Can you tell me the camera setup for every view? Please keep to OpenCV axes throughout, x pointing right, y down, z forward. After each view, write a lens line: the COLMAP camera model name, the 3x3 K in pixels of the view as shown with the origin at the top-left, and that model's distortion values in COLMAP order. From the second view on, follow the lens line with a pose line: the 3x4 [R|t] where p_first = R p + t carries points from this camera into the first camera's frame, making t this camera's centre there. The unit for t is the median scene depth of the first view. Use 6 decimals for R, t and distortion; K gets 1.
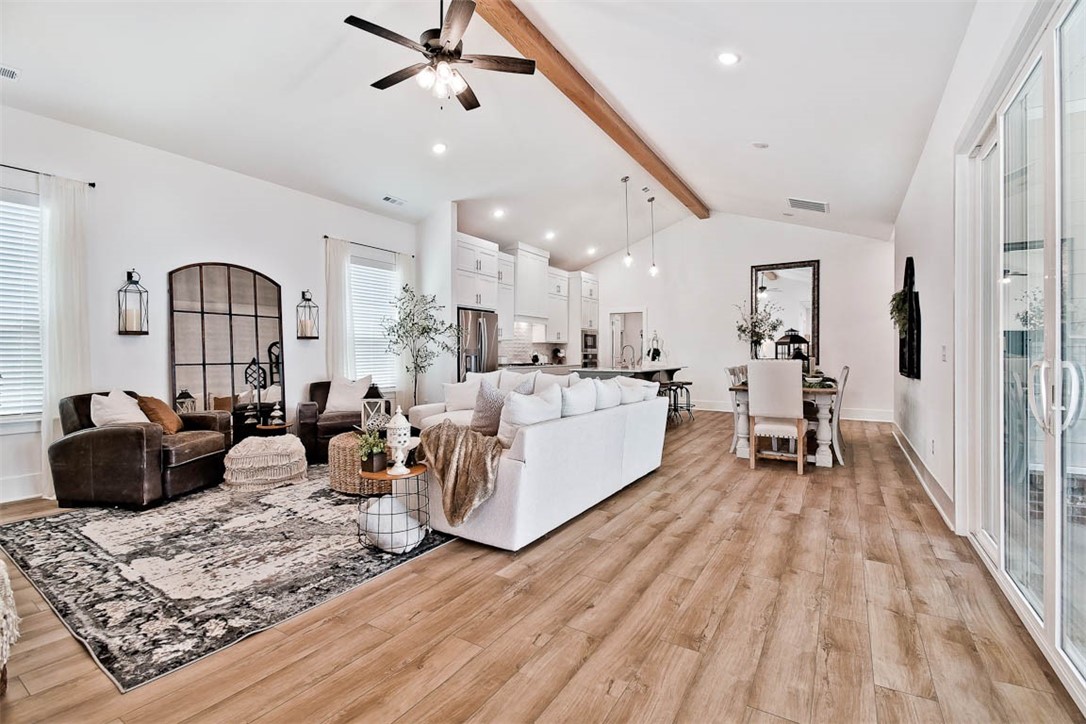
lens RADIAL K [[476.3, 0, 539.9], [0, 476.3, 359.1], [0, 0, 1]] dist [-0.000582, -0.000002]
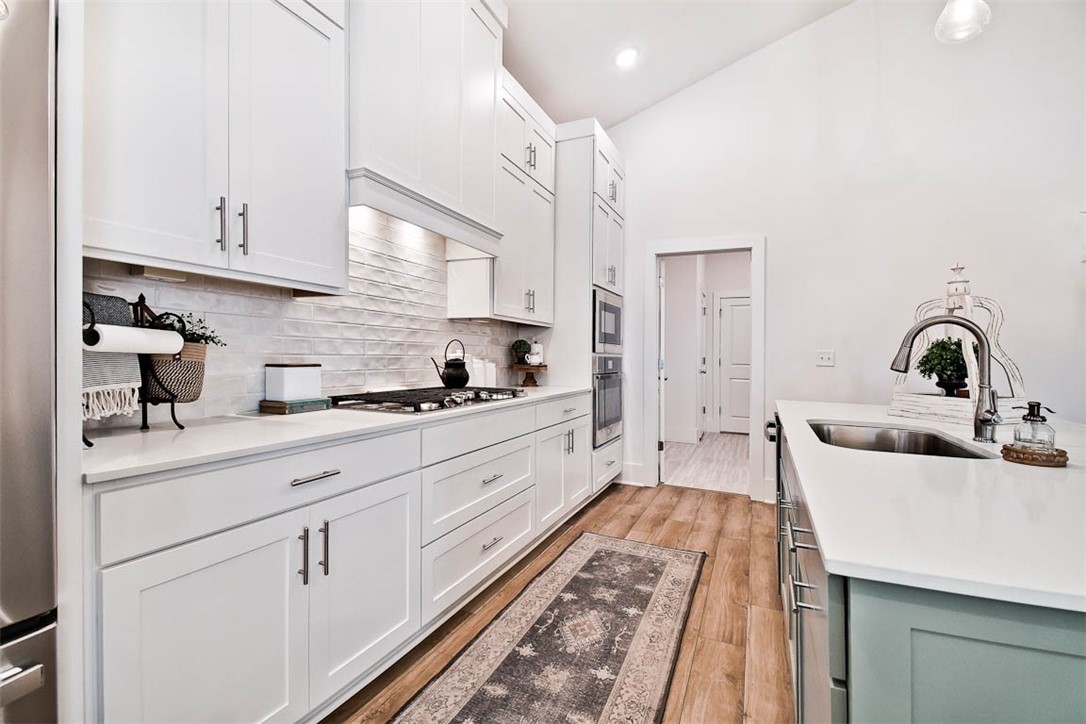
lens RADIAL K [[476.3, 0, 544.7], [0, 476.3, 361.0], [0, 0, 1]] dist [-0.000582, -0.000002]
pose [[0.988856, 0.005719, 0.148765, 0.000311], [-0.004246, 0.999939, -0.010214, -0.004190], [-0.148814, 0.009469, 0.988820, 0.662642]]
